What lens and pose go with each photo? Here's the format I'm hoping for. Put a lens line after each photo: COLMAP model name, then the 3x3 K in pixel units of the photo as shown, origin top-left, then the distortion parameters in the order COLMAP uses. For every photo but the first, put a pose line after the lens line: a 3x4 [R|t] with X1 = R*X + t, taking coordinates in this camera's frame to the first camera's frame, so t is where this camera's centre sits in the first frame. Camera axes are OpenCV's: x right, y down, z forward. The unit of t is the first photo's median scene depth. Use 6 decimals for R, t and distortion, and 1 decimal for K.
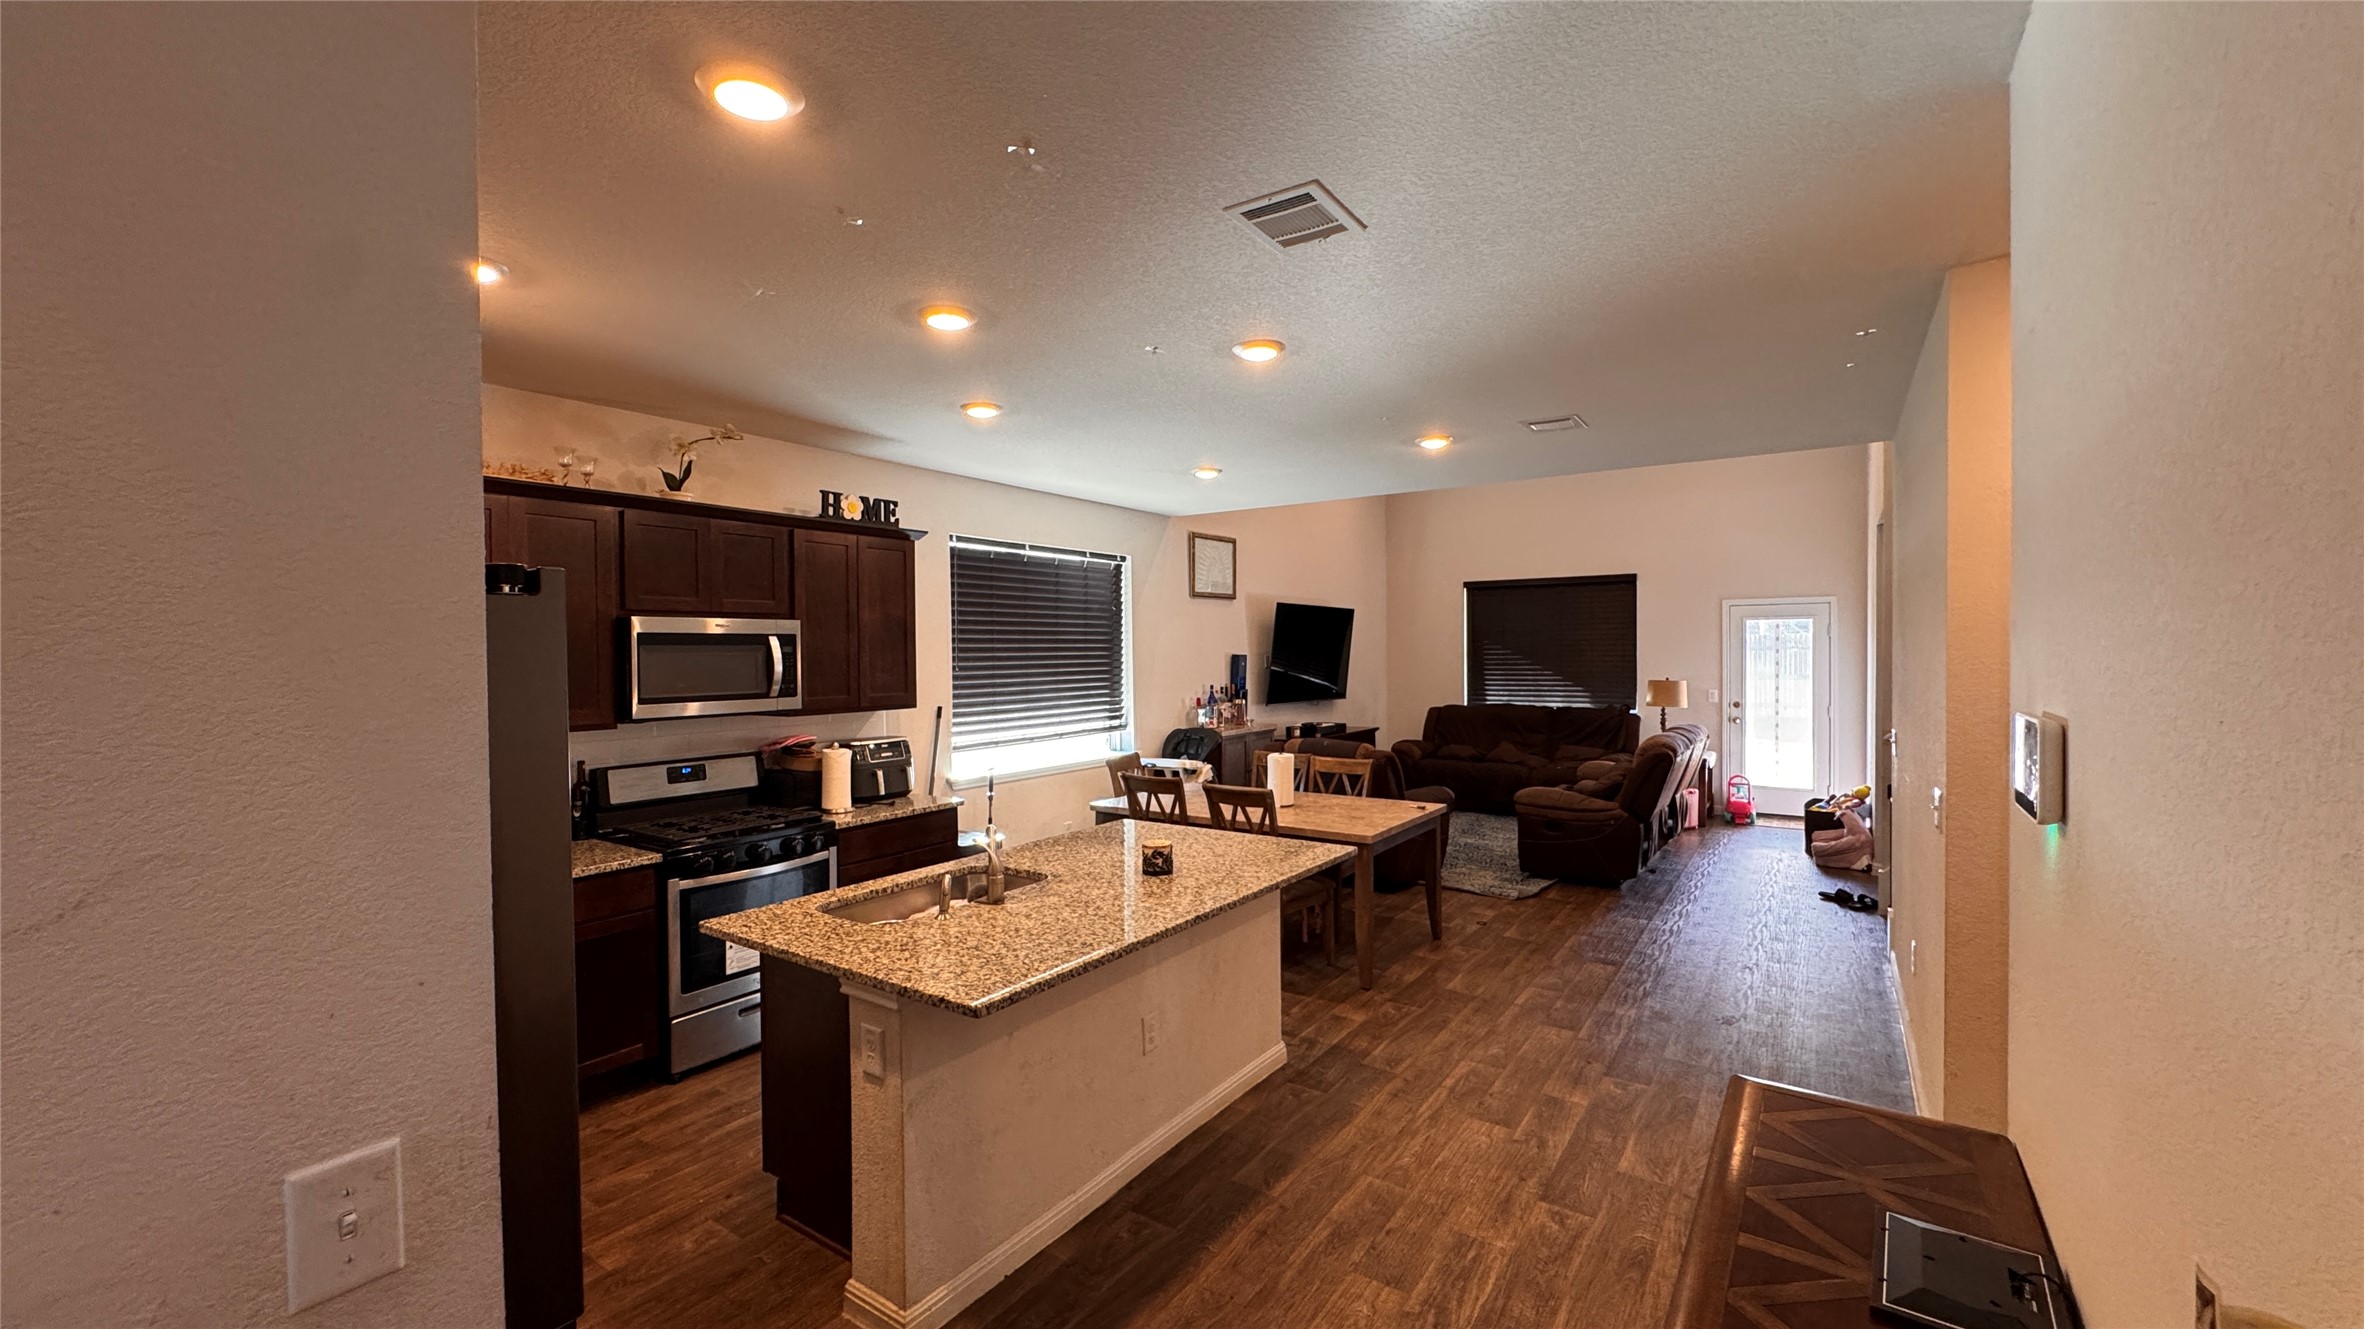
lens RADIAL K [[950.7, 0, 1181.4], [0, 950.7, 649.0], [0, 0, 1]] dist [-0.003661, 0.000578]
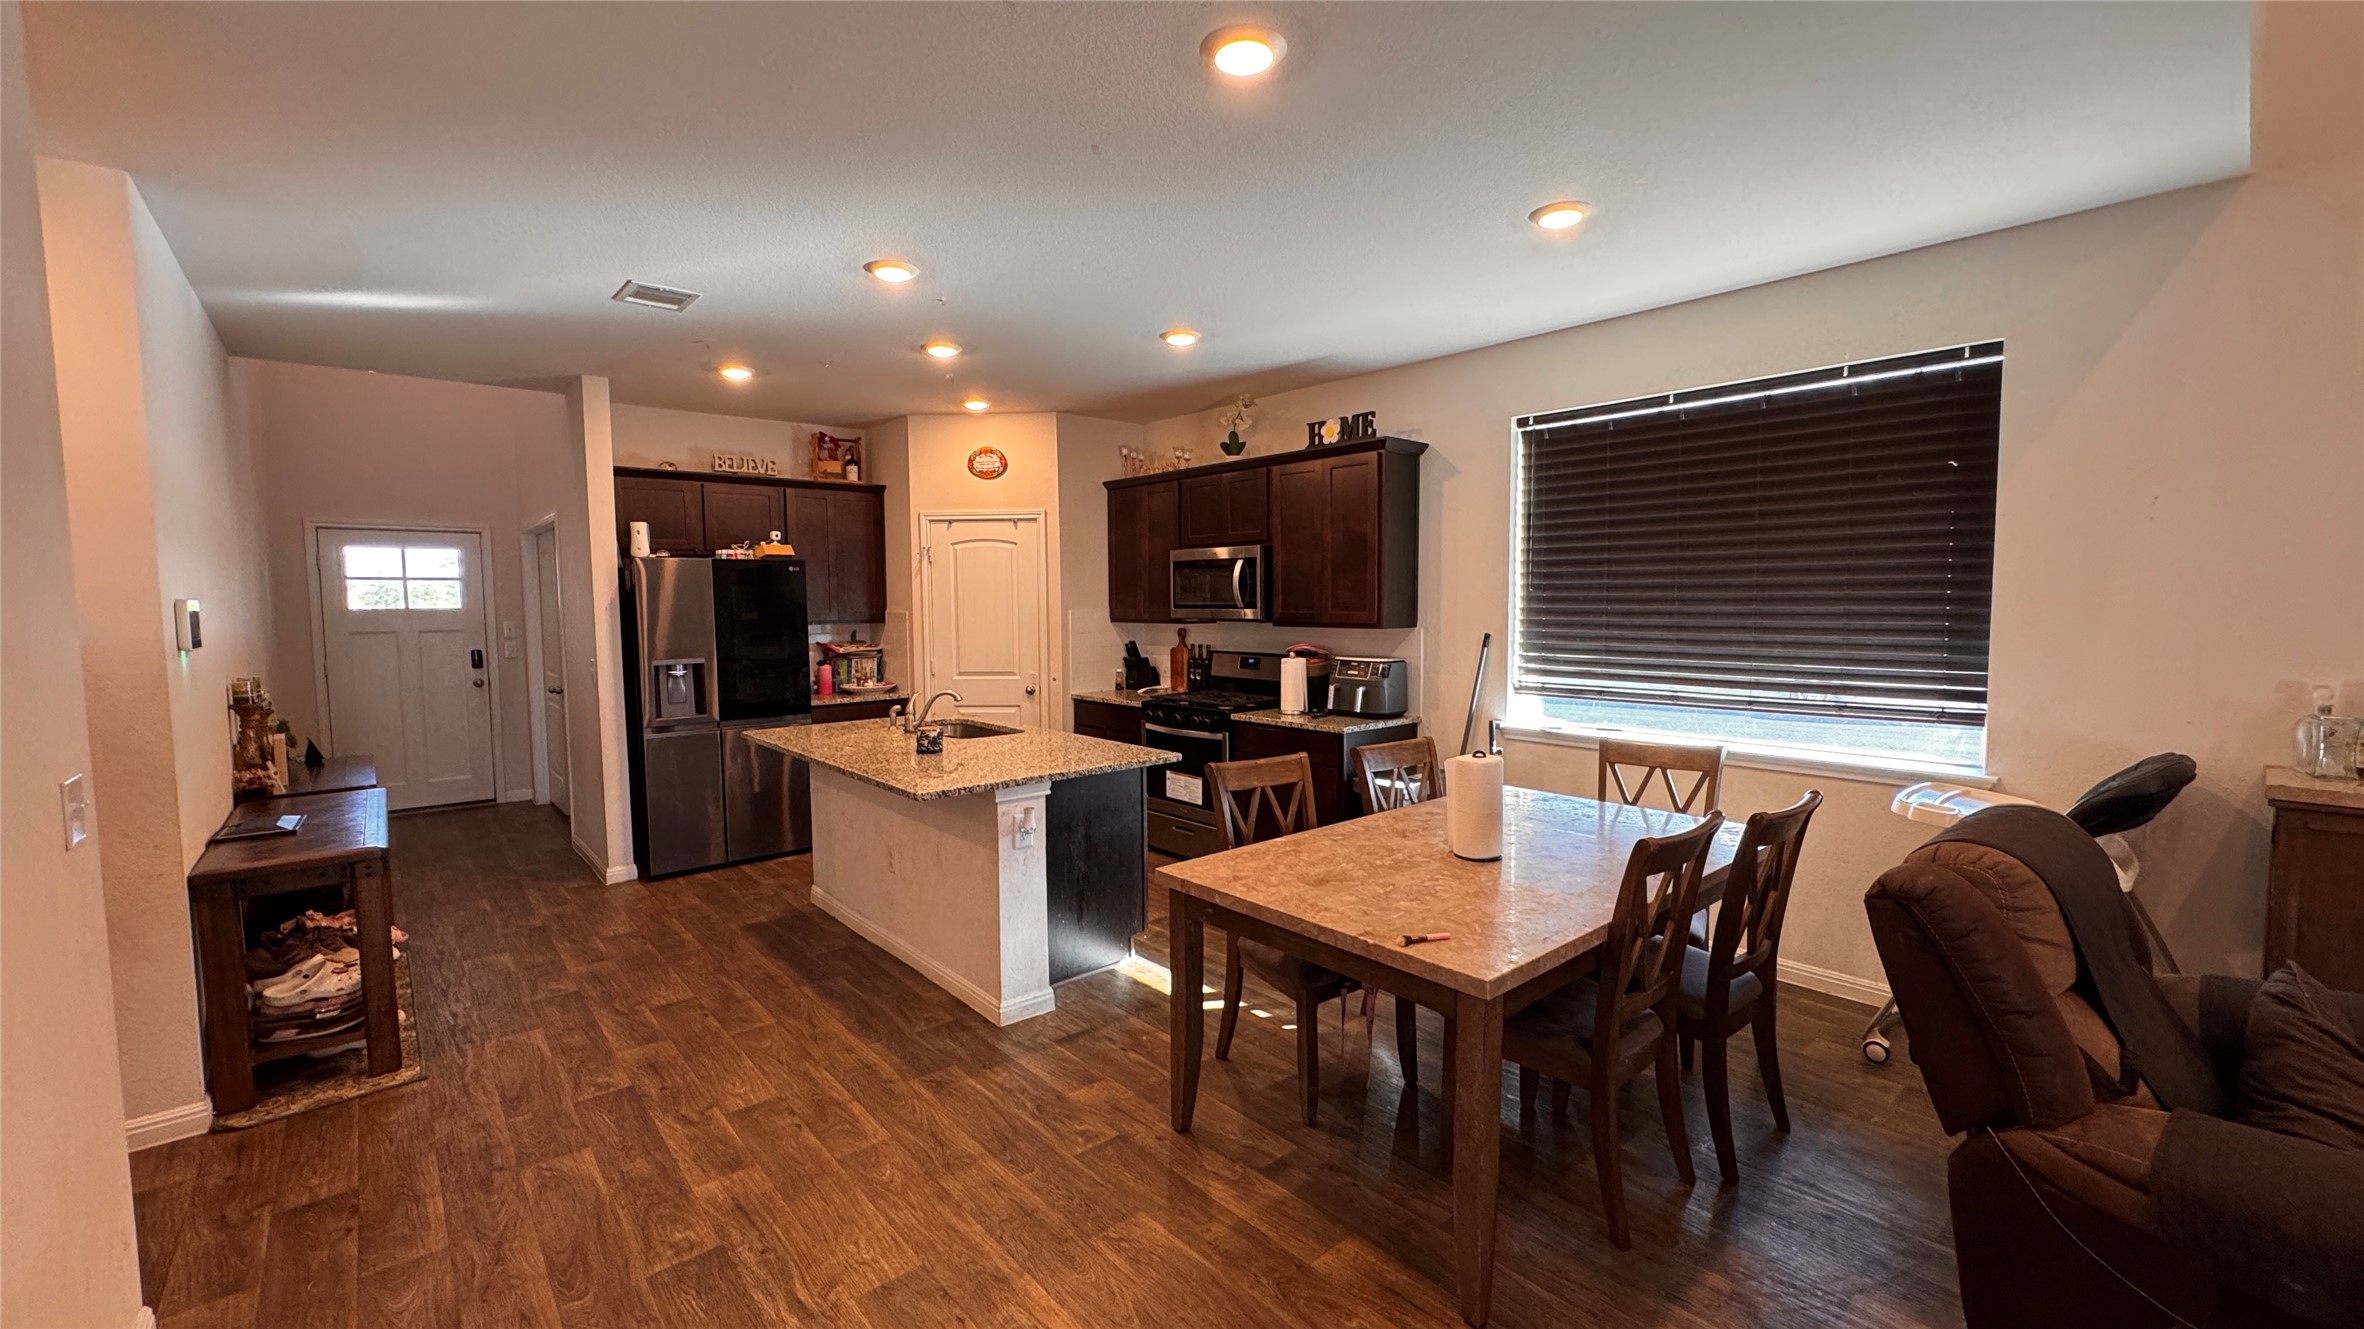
lens RADIAL K [[950.7, 0, 1176.3], [0, 950.7, 646.0], [0, 0, 1]] dist [-0.003661, 0.000578]
pose [[-0.258854, 0.061006, -0.963988, 0.710829], [0.011361, 0.998127, 0.060115, 0.021449], [0.965850, 0.004609, -0.259062, 1.092329]]
